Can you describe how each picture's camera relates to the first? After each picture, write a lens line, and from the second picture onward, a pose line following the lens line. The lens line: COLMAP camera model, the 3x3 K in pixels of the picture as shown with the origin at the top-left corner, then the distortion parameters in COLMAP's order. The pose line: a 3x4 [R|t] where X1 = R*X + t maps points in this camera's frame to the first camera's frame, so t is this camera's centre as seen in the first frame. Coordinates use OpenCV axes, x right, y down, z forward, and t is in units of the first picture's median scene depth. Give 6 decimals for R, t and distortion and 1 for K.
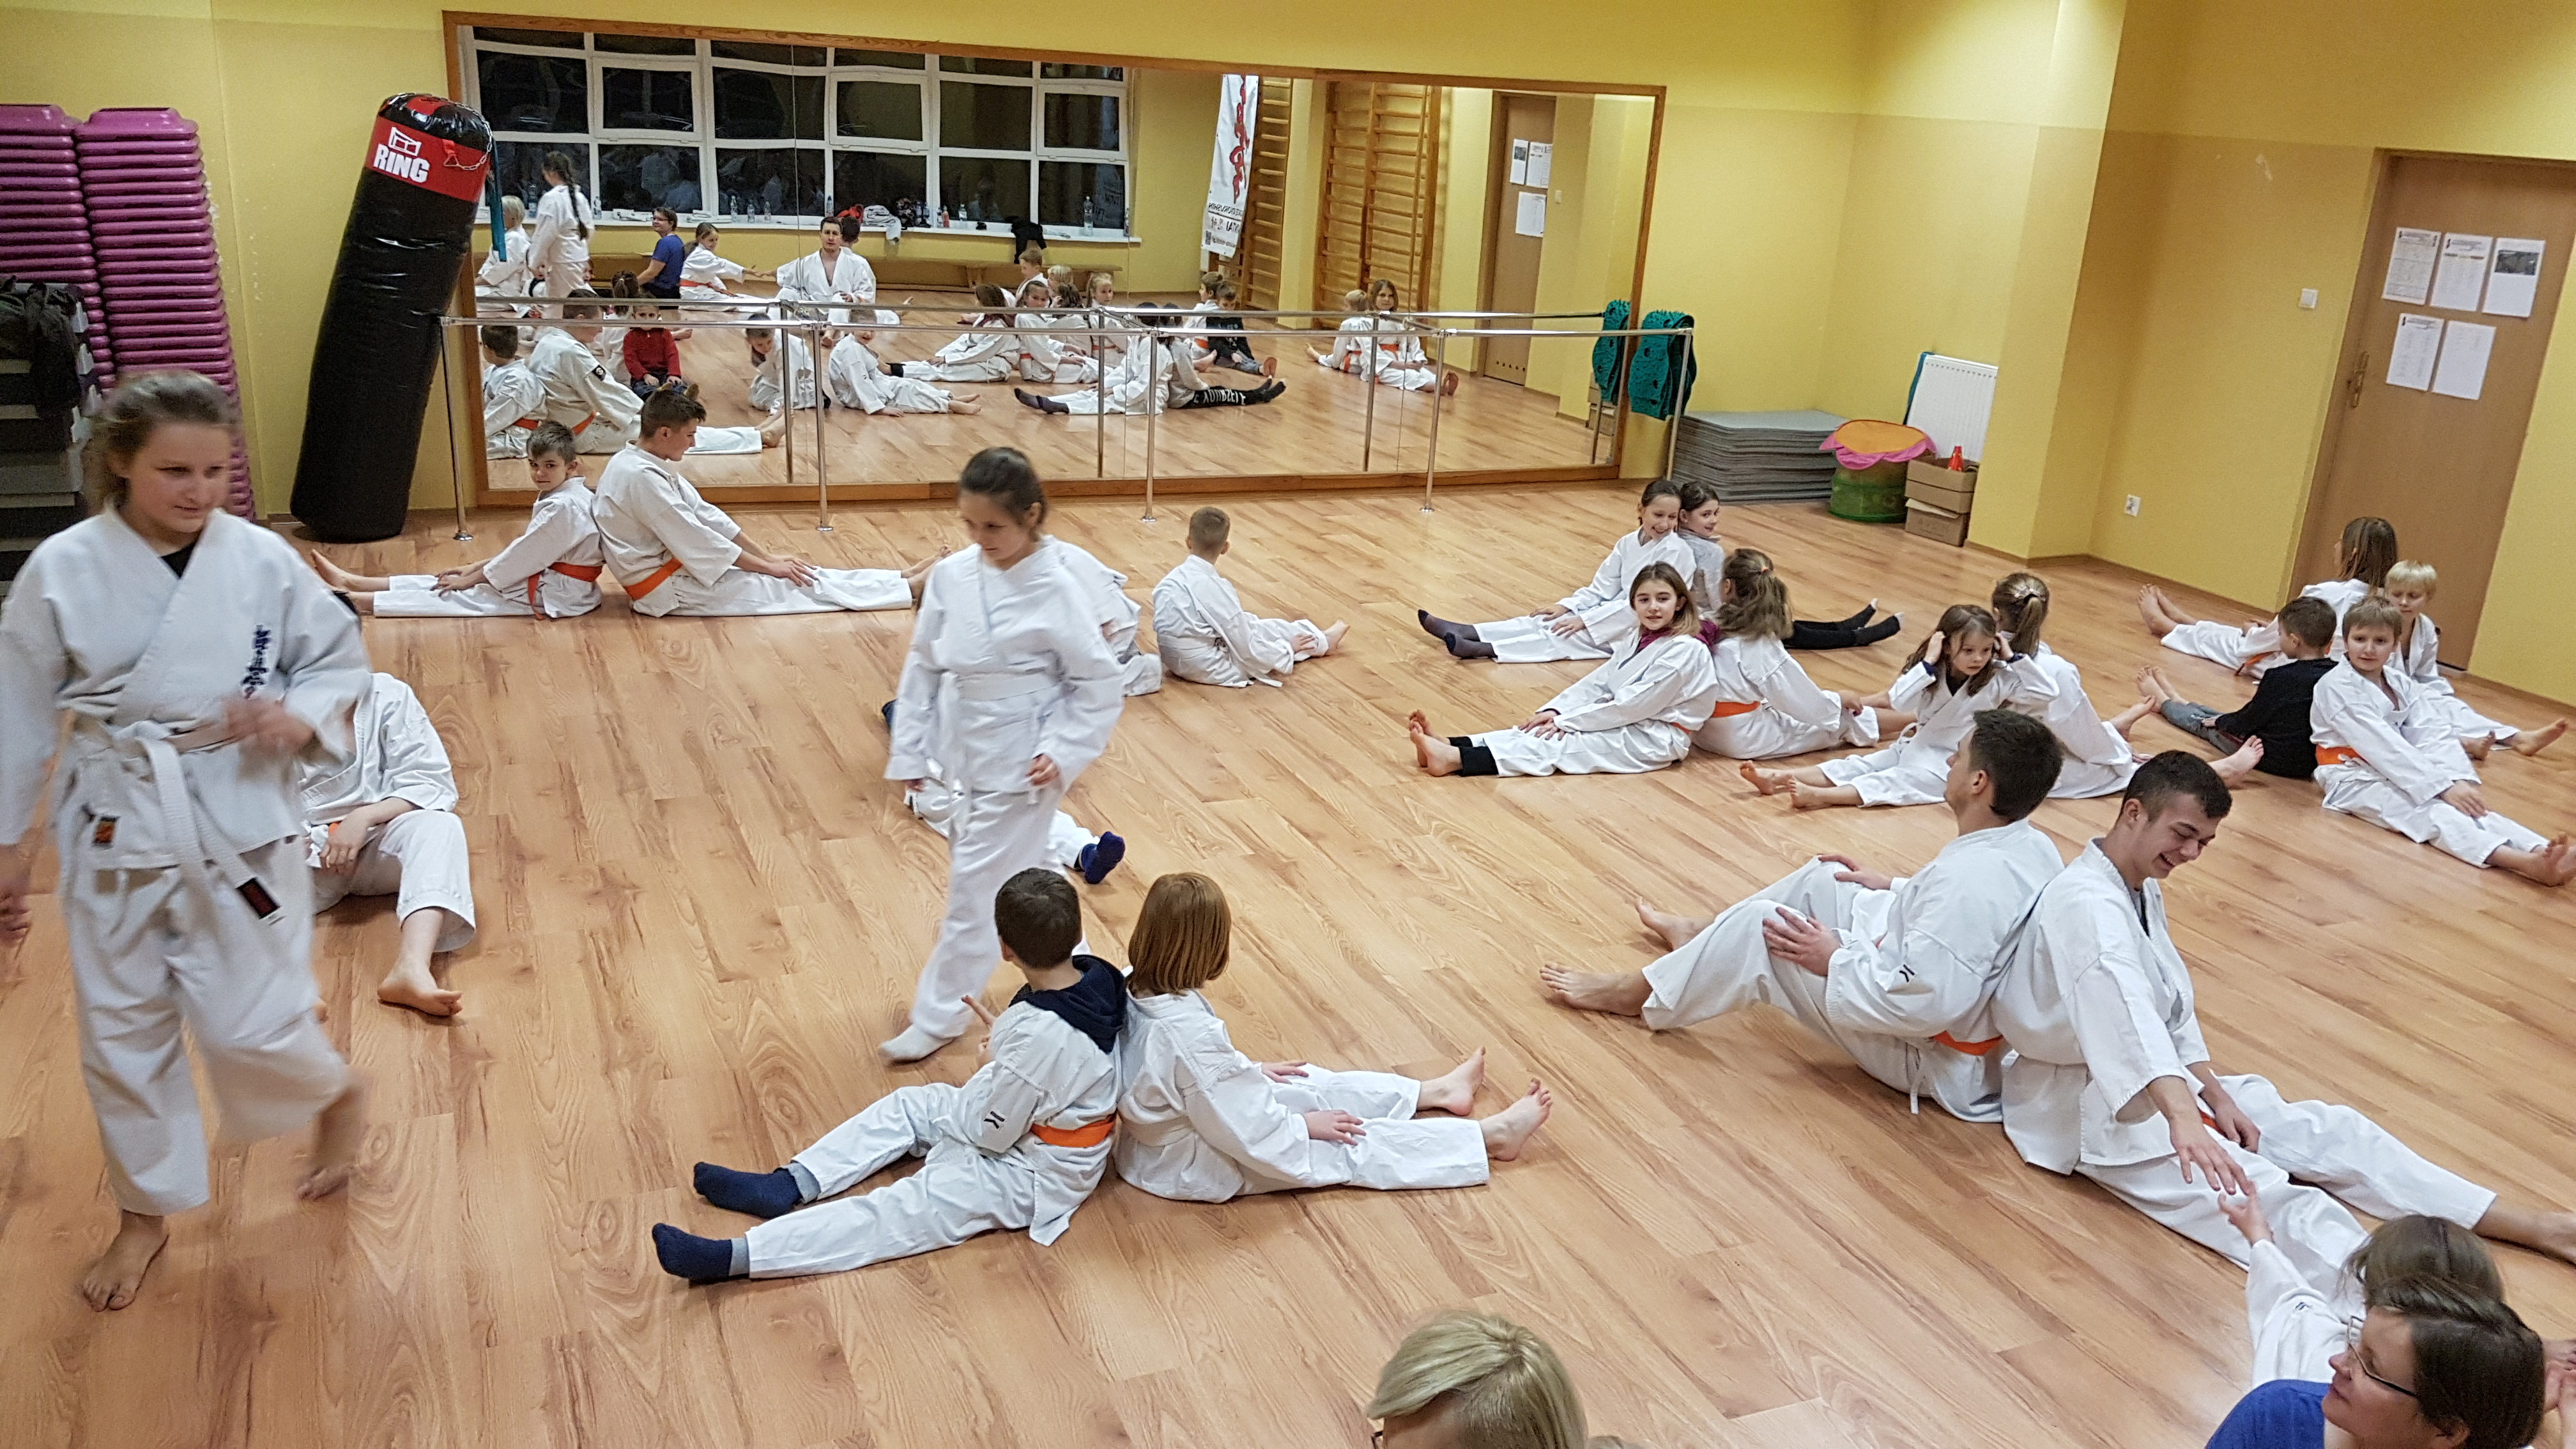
lens RADIAL K [[2004.3, 0, 1256.2], [0, 2004.3, 733.8], [0, 0, 1]] dist [0.148337, -0.226828]
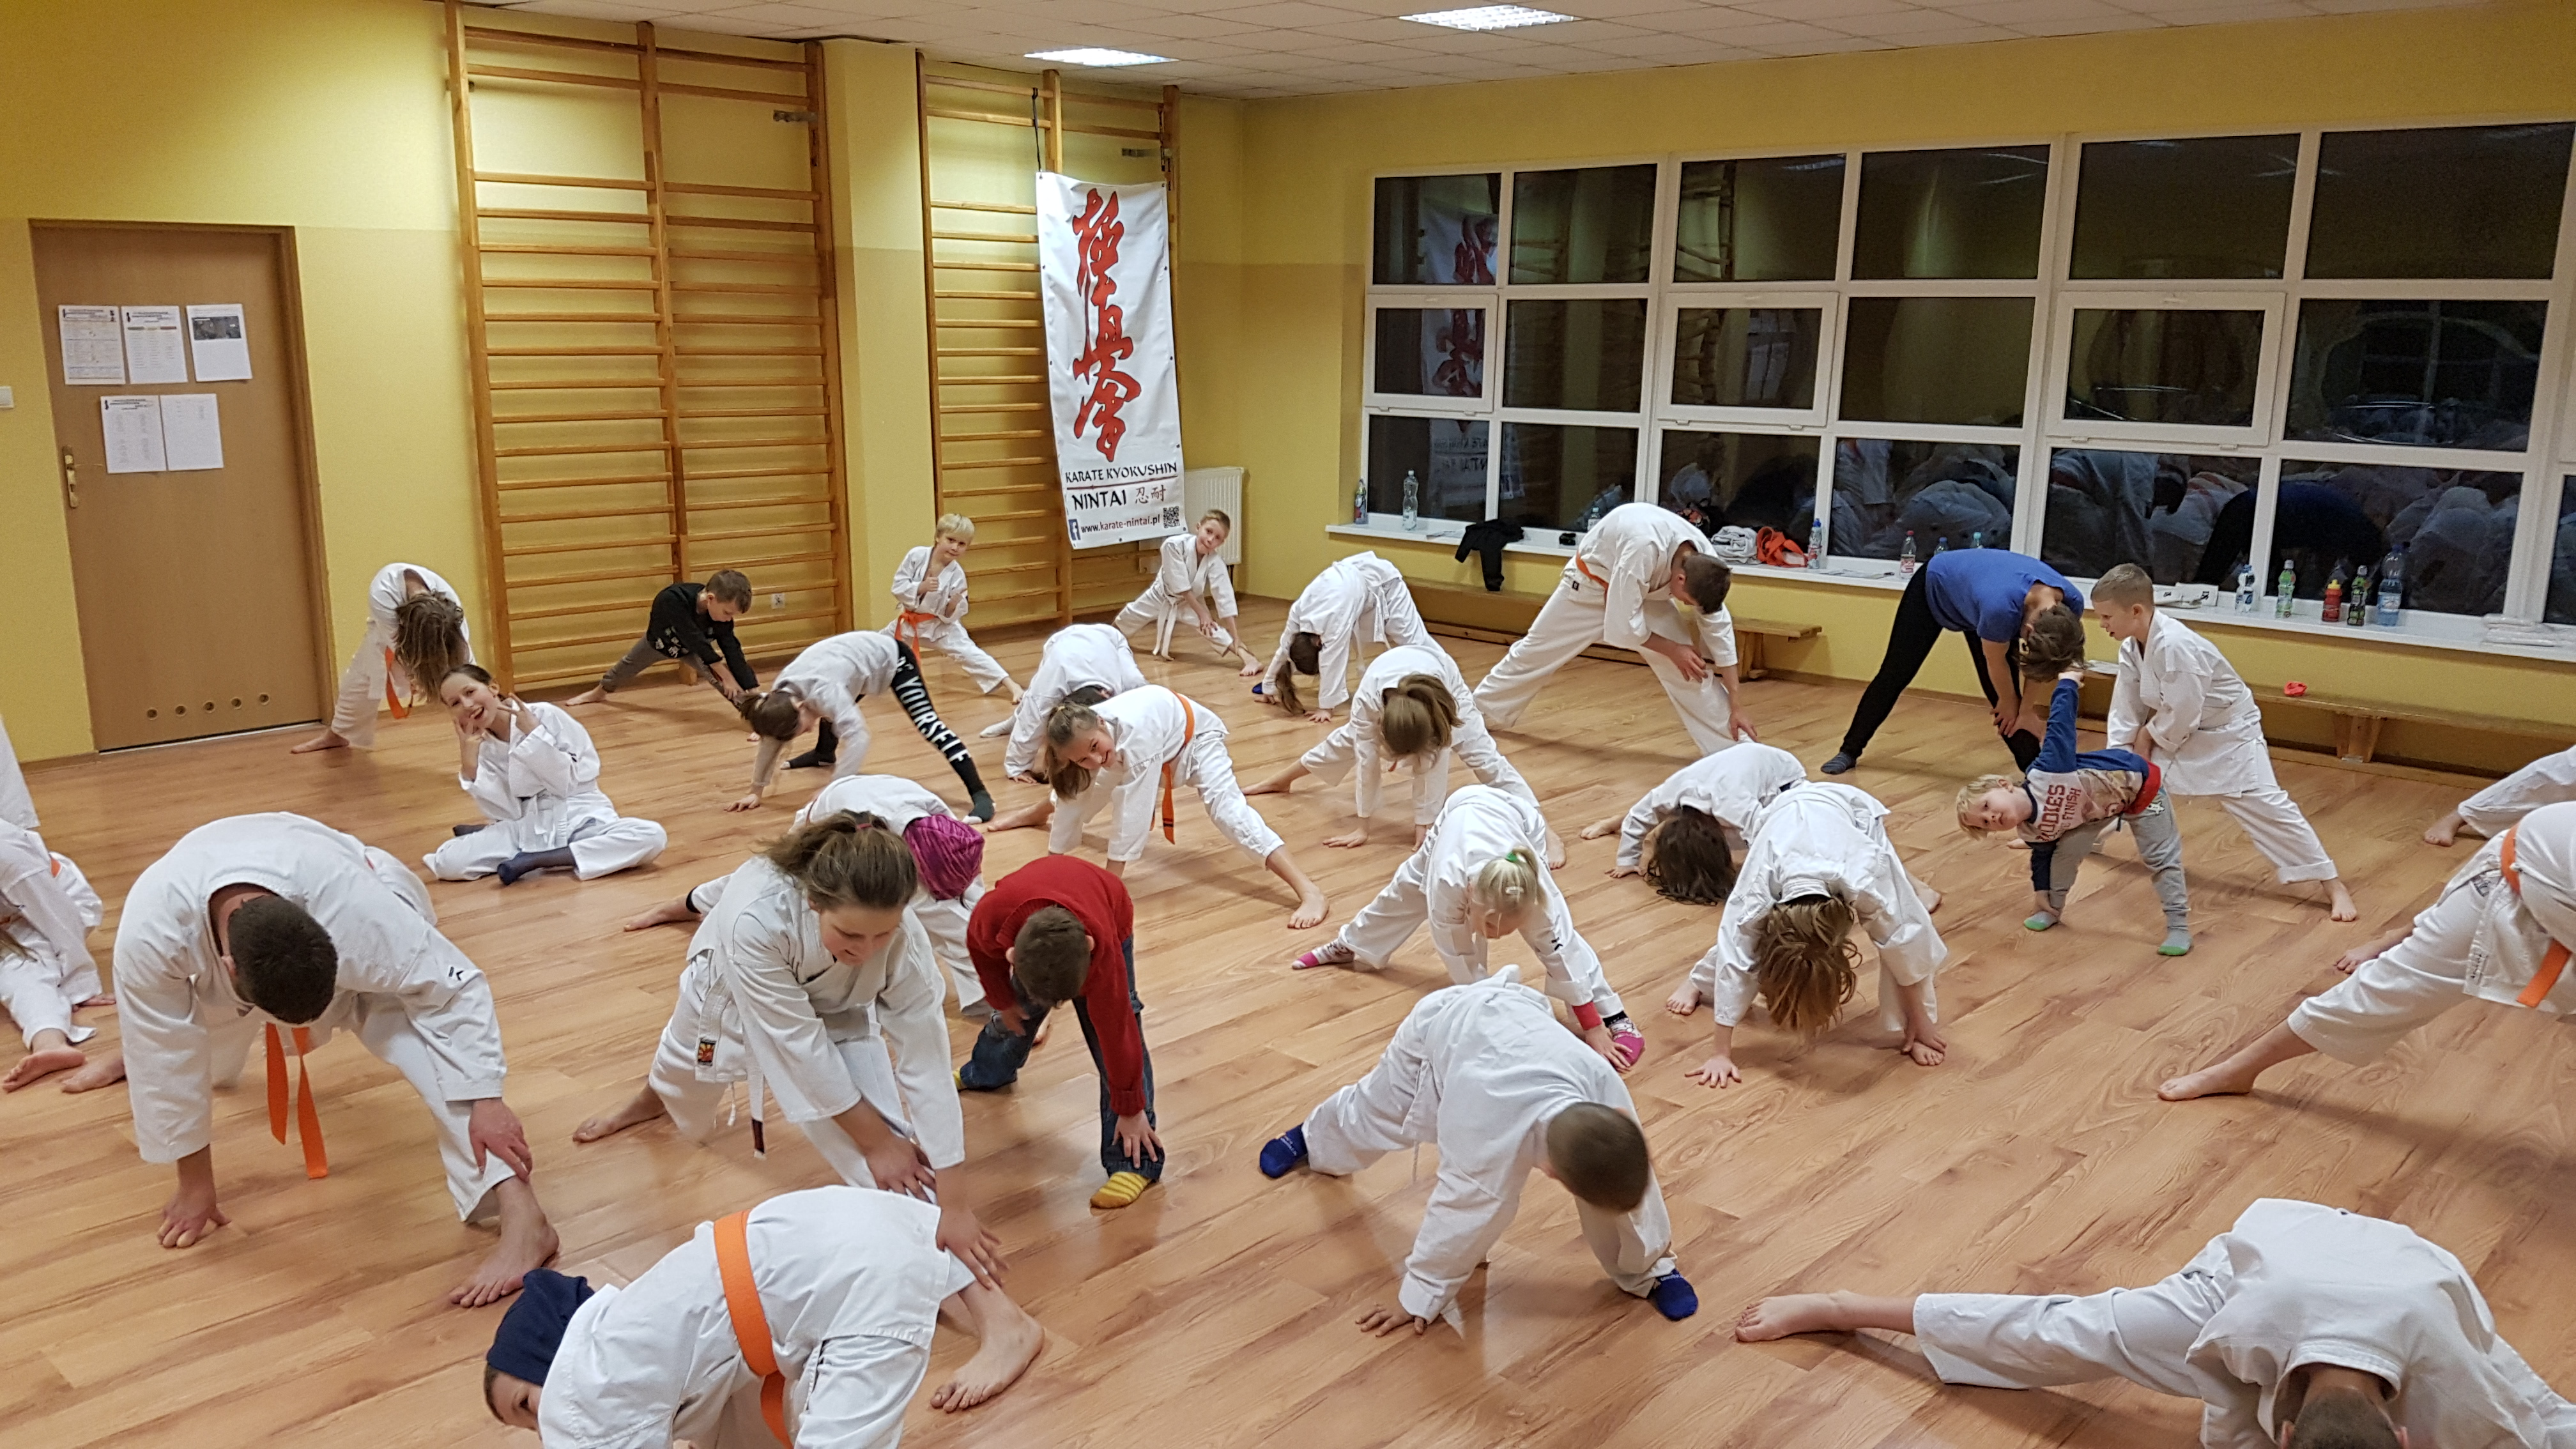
lens RADIAL K [[2004.3, 0, 1256.2], [0, 2004.3, 733.8], [0, 0, 1]] dist [0.148337, -0.226828]
pose [[-0.423786, -0.248439, 0.871025, -0.494450], [0.244313, 0.894651, 0.374045, -0.288280], [-0.872191, 0.371317, -0.318443, 0.903046]]
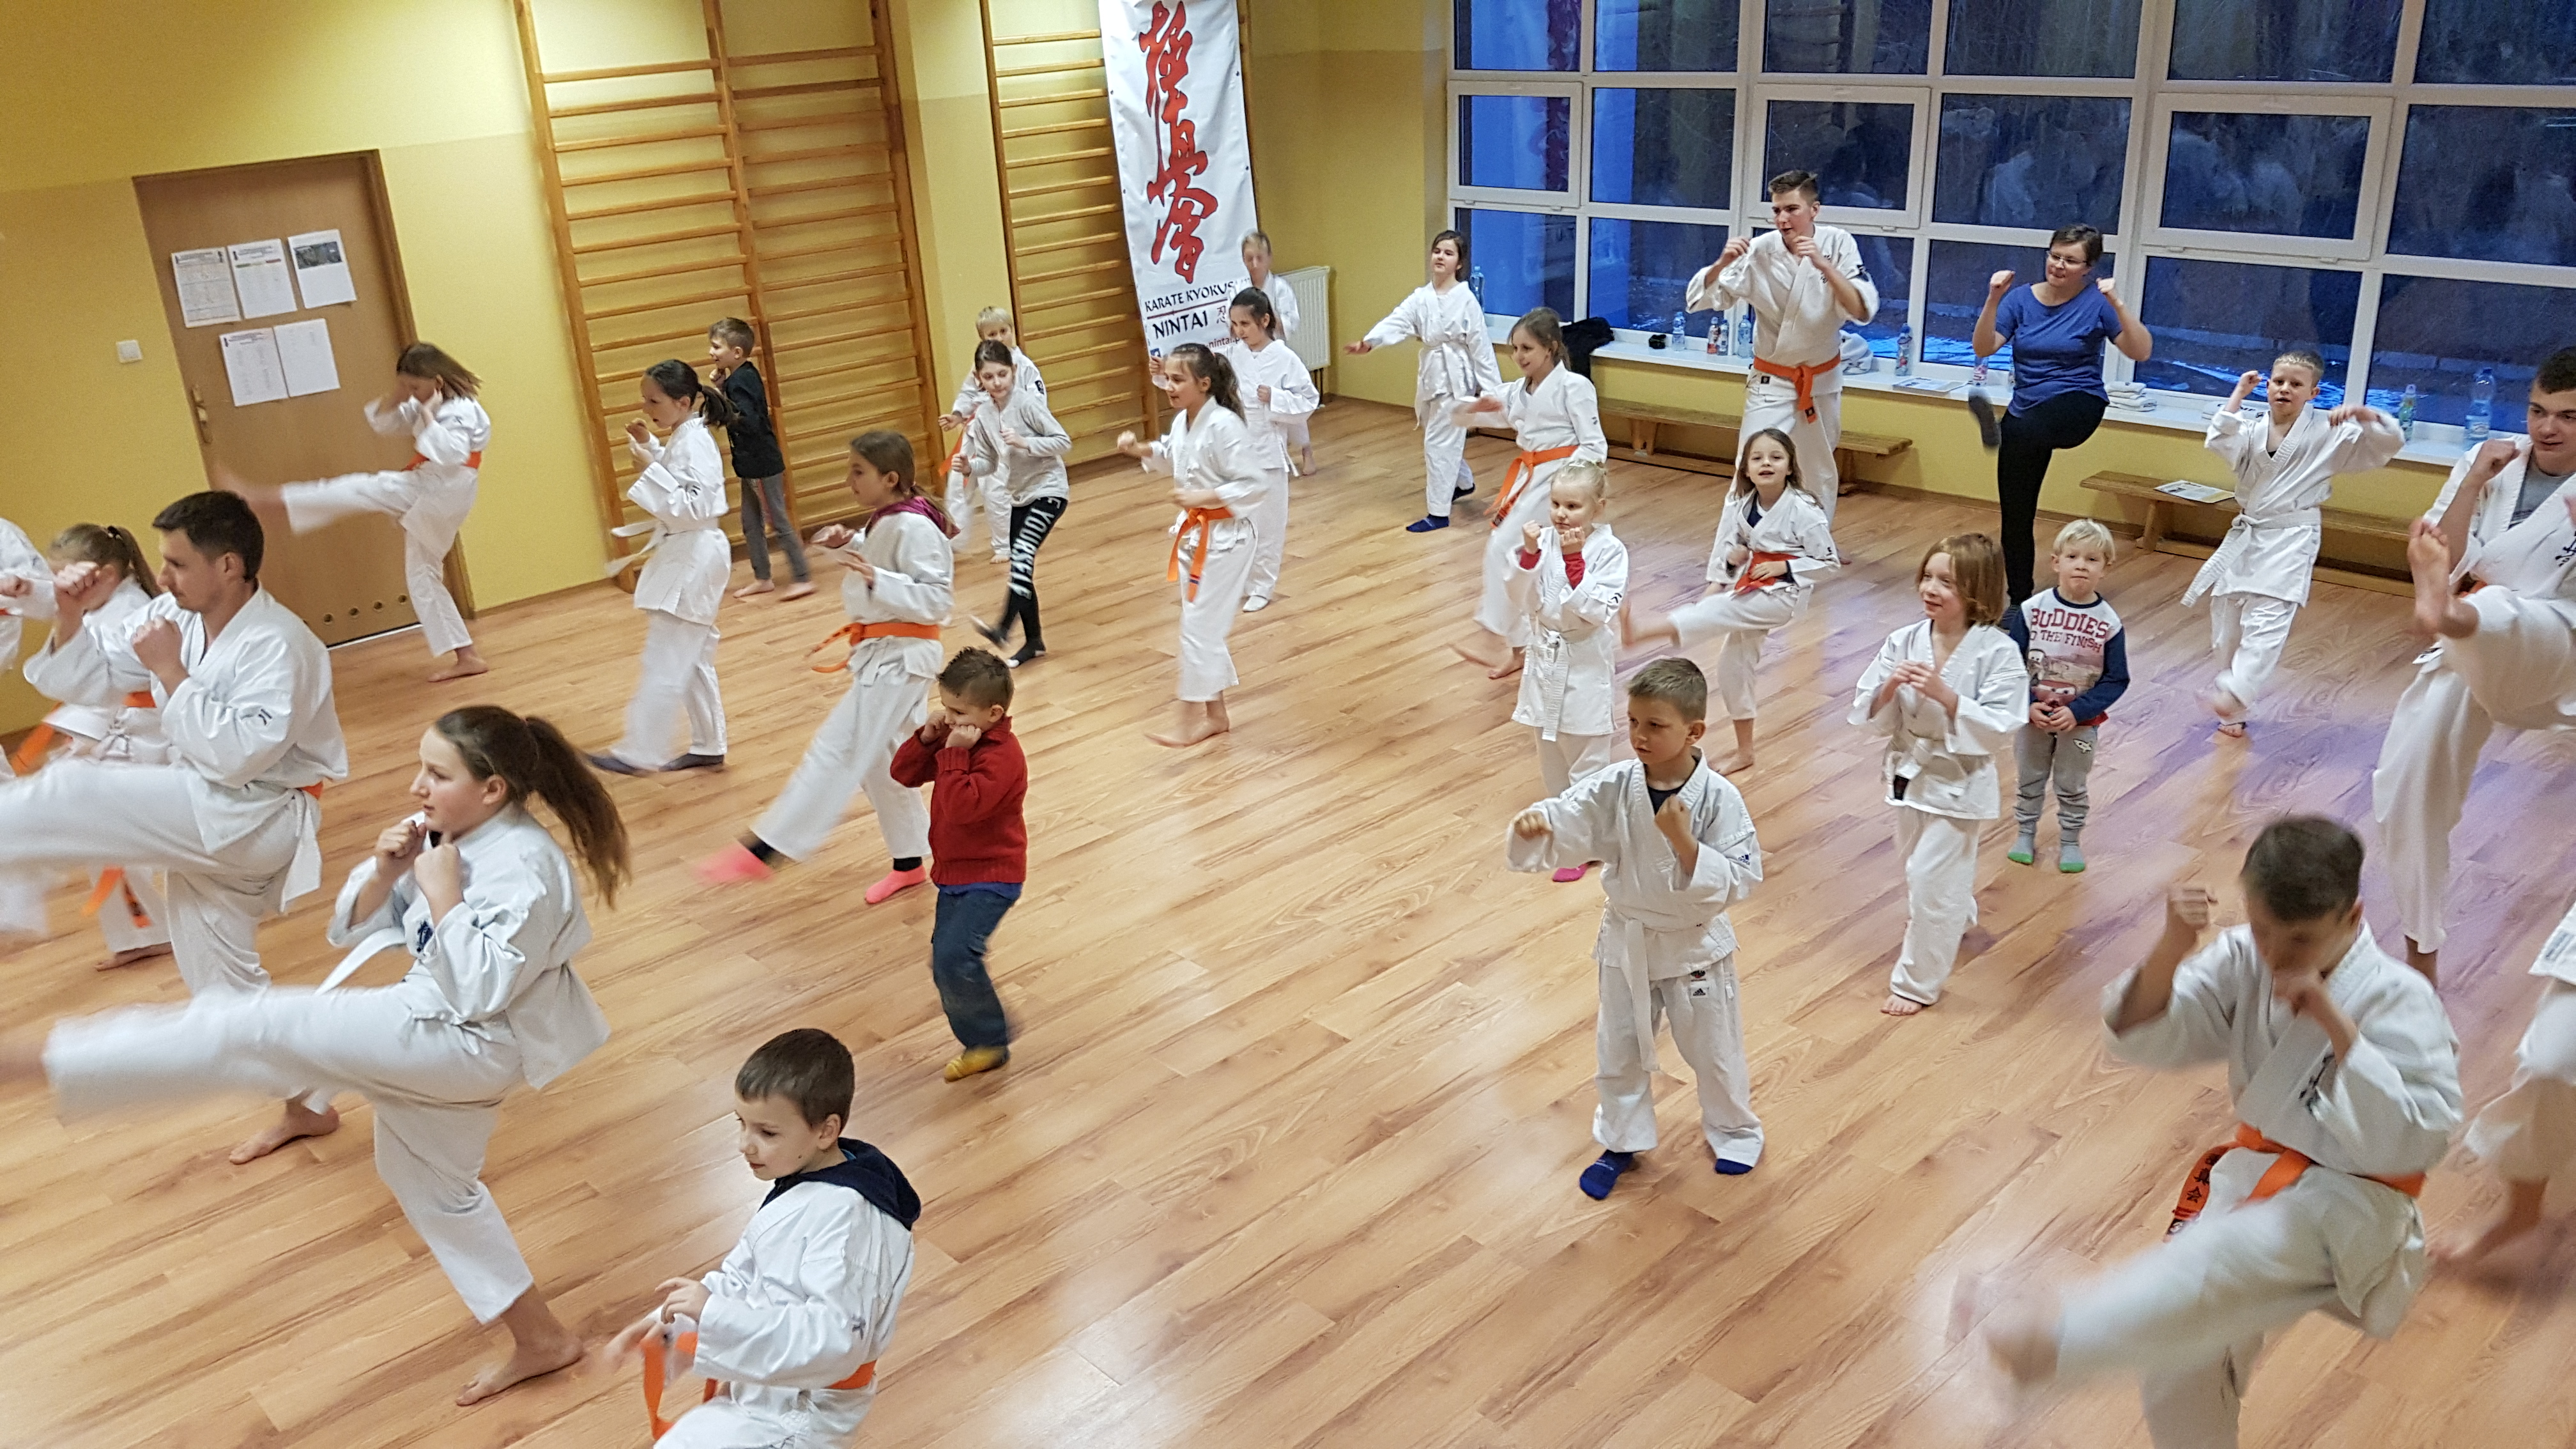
lens RADIAL K [[2005.6, 0, 1237.3], [0, 2005.6, 708.5], [0, 0, 1]] dist [0.192020, -0.326123]
pose [[-0.364286, -0.366782, 0.856018, -0.511836], [0.314176, 0.816891, 0.483717, -0.382095], [-0.876692, 0.445152, -0.182348, 0.839889]]
